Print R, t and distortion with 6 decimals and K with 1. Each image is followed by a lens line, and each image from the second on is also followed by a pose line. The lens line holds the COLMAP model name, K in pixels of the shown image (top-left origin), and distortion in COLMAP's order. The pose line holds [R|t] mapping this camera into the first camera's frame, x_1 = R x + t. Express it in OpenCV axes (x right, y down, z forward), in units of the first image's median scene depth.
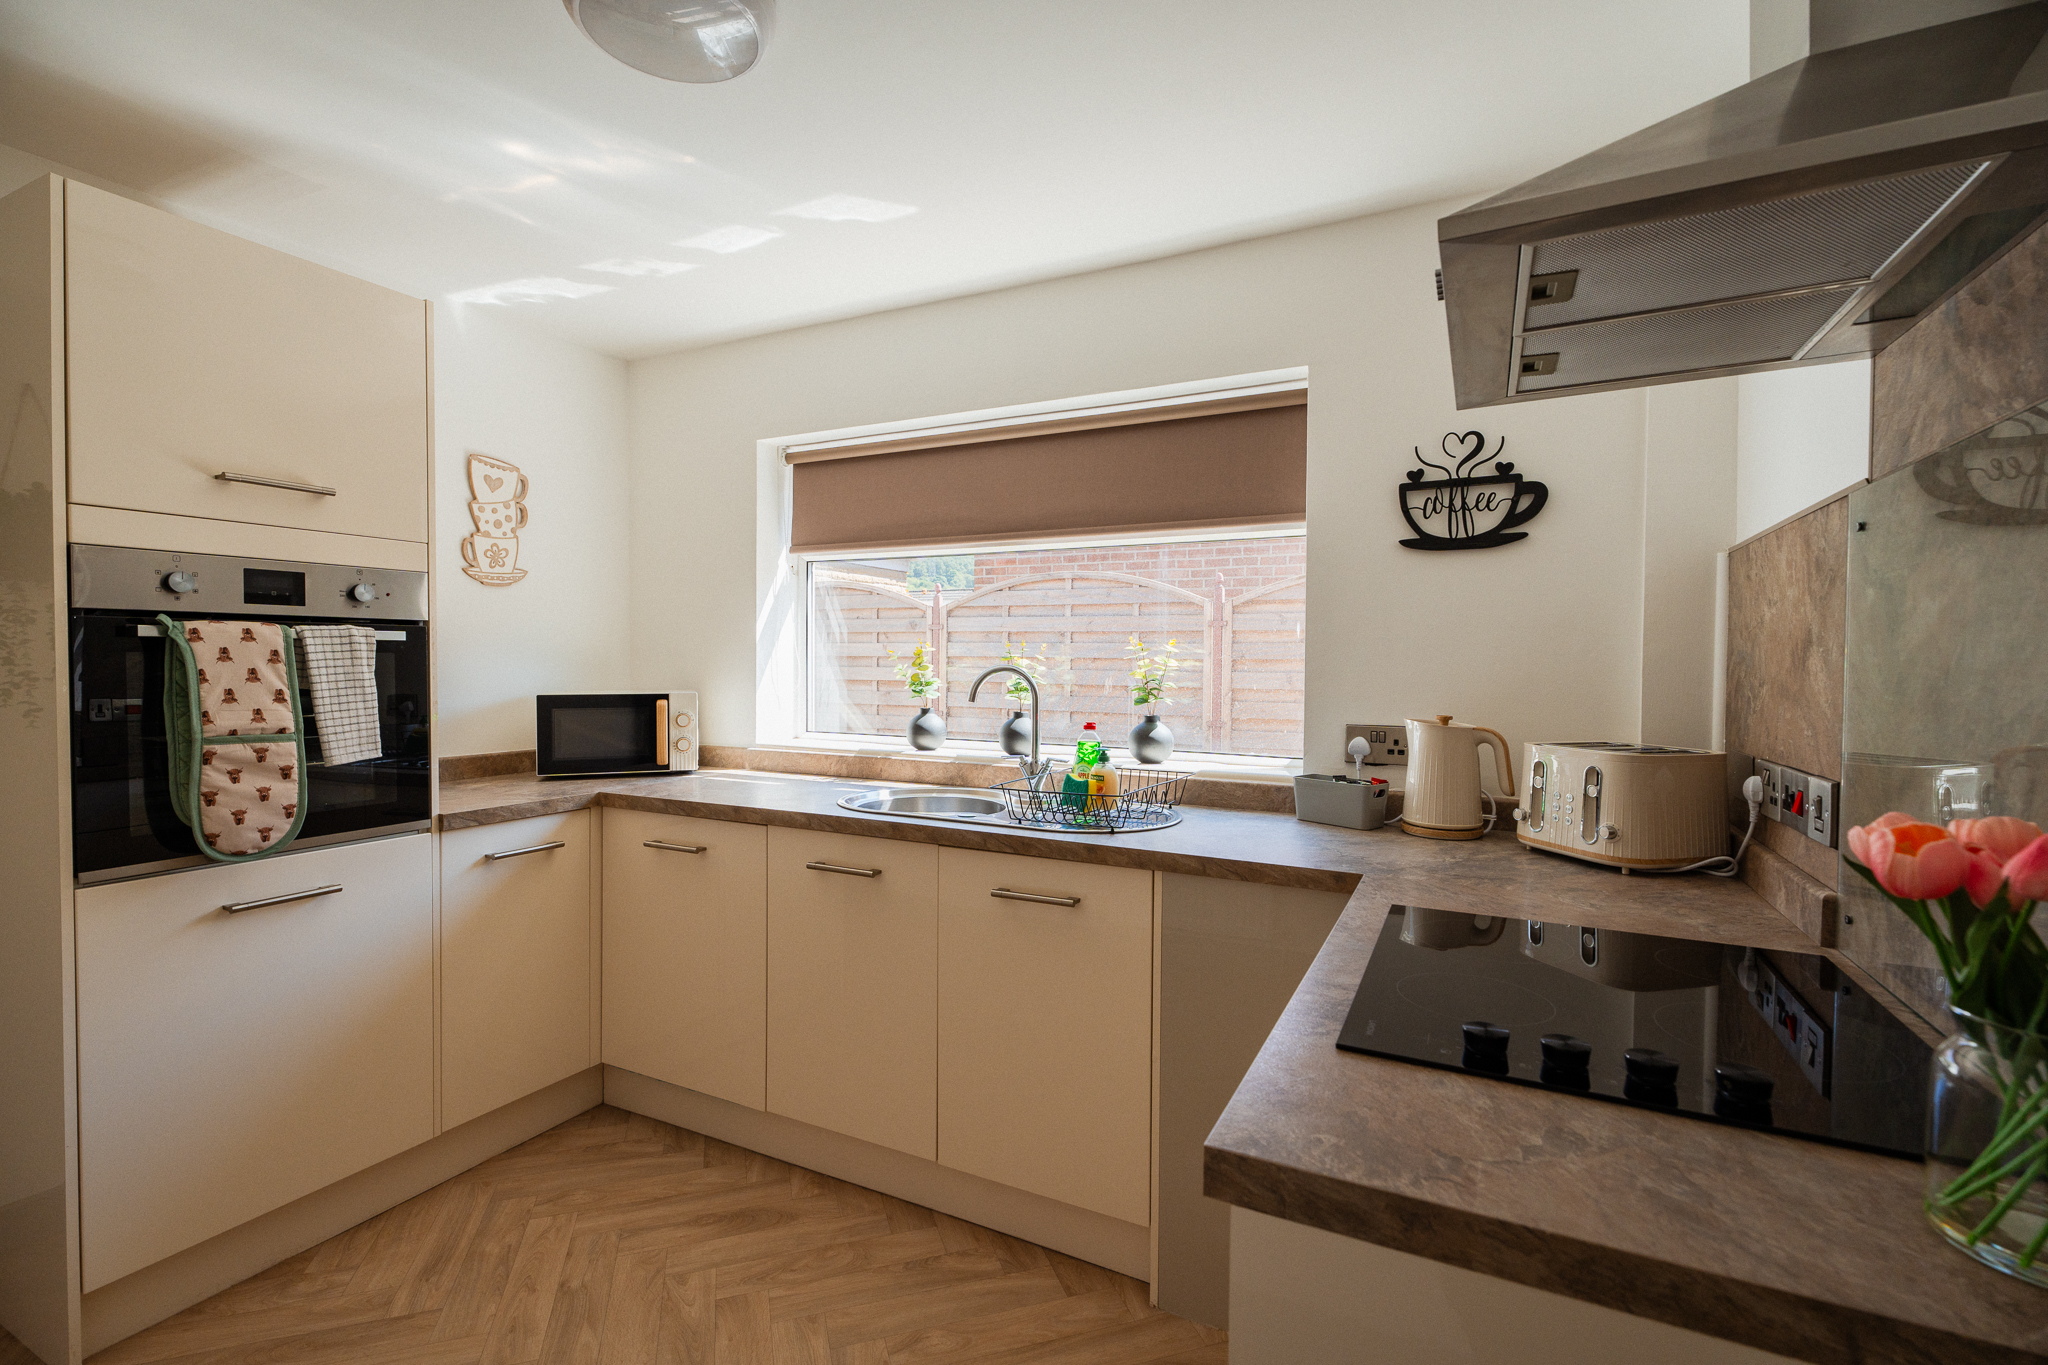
lens RADIAL K [[928.4, 0, 1028.1], [0, 928.4, 680.9], [0, 0, 1]] dist [-0.002154, 0.001092]
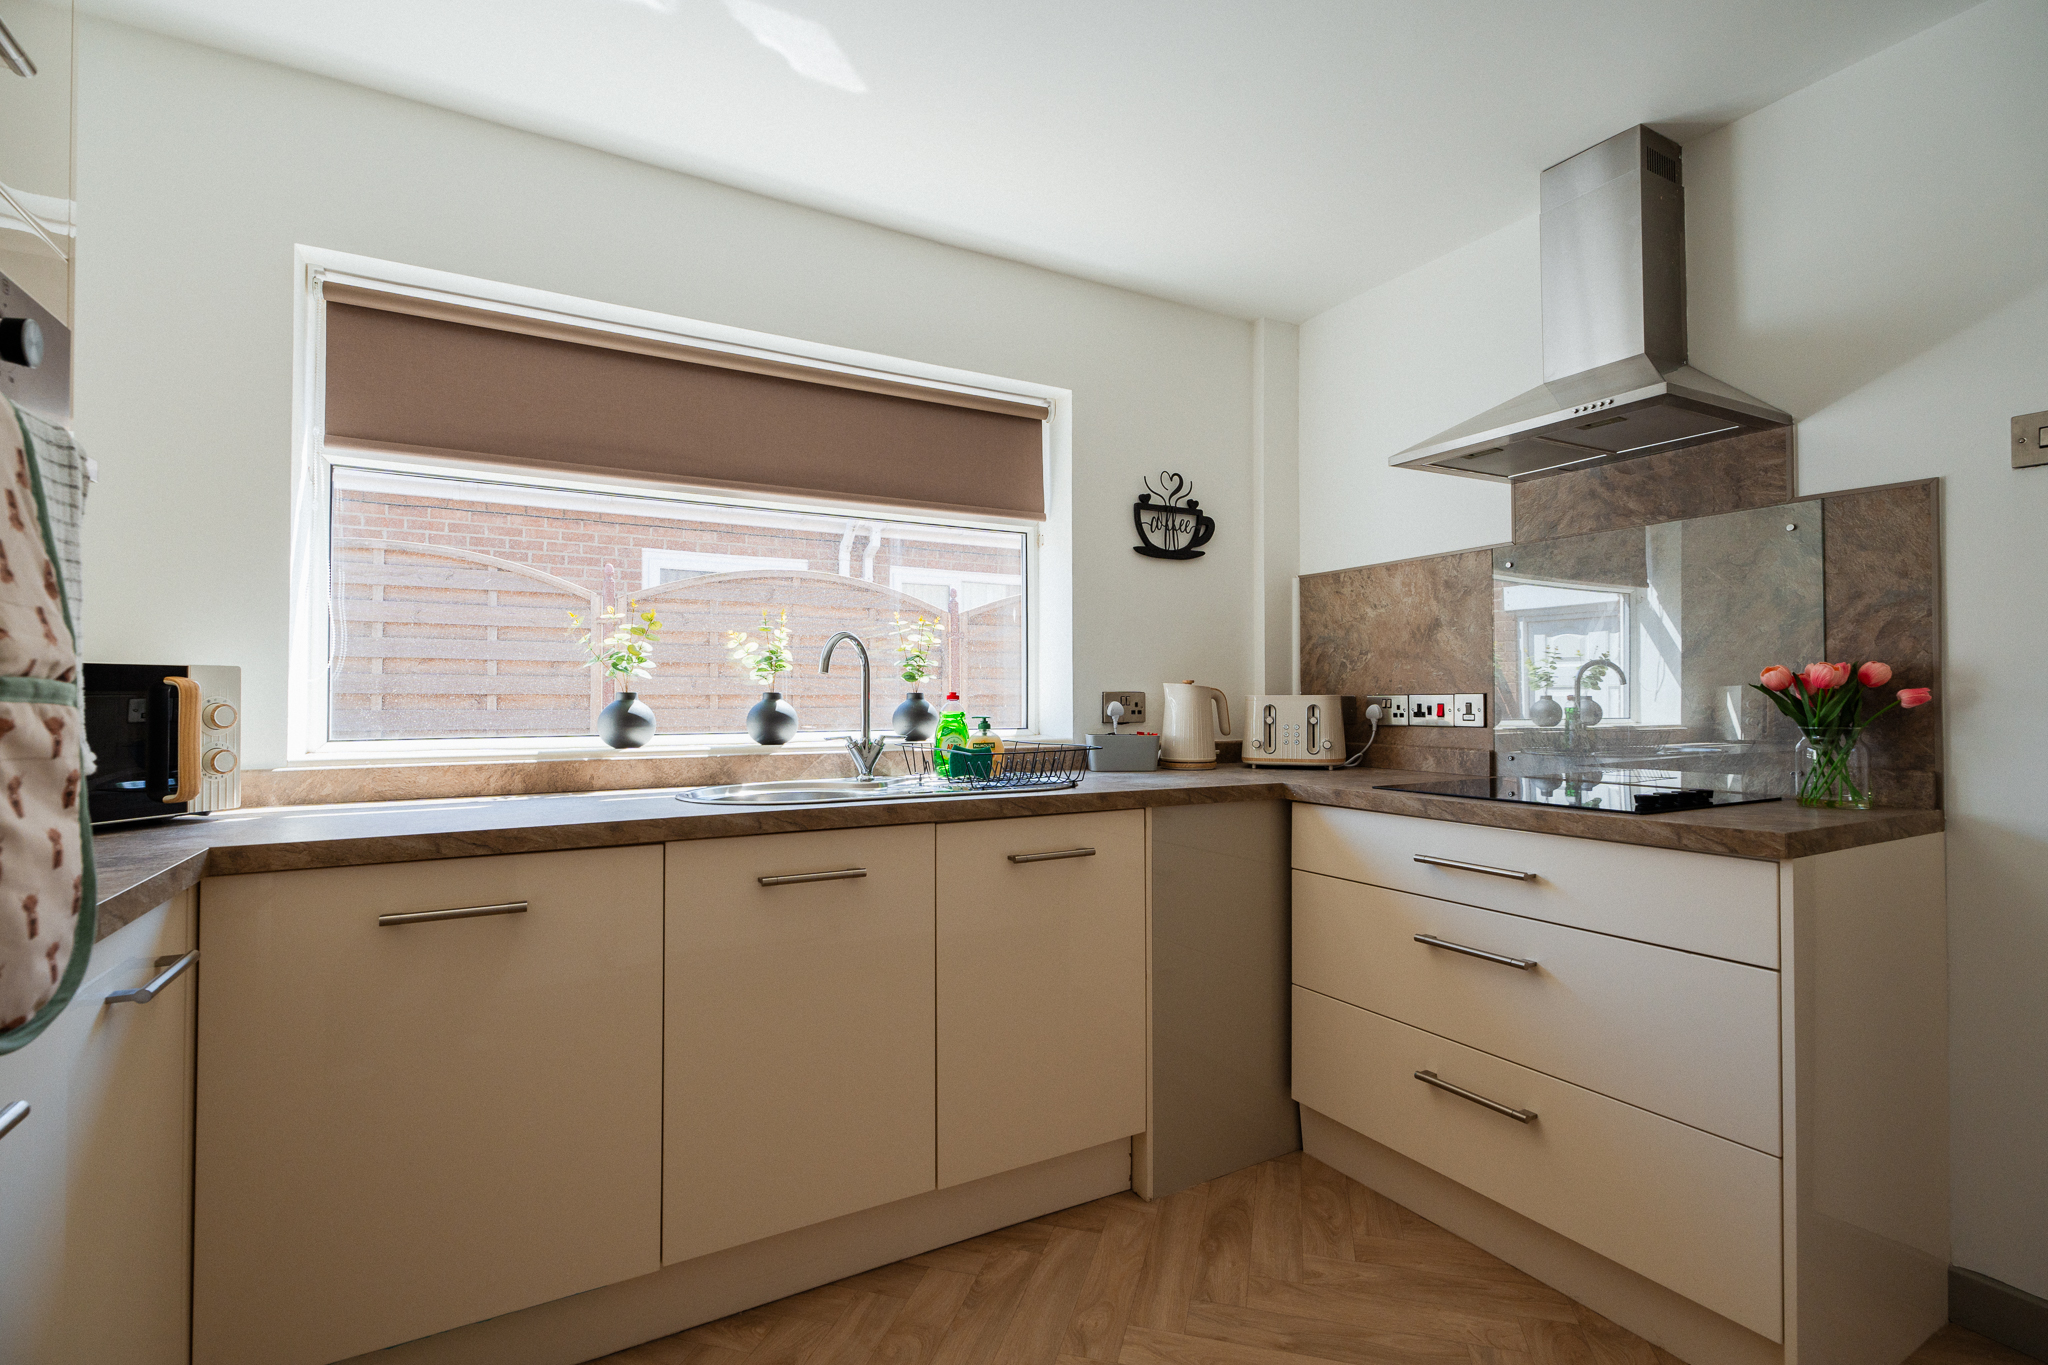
lens RADIAL K [[928.4, 0, 1084.1], [0, 928.4, 682.6], [0, 0, 1]] dist [-0.002154, 0.001092]
pose [[0.537371, 0.003432, 0.843339, -0.728148], [0.024716, 0.999498, -0.019815, 0.060760], [-0.842984, 0.031492, 0.537016, 0.382346]]
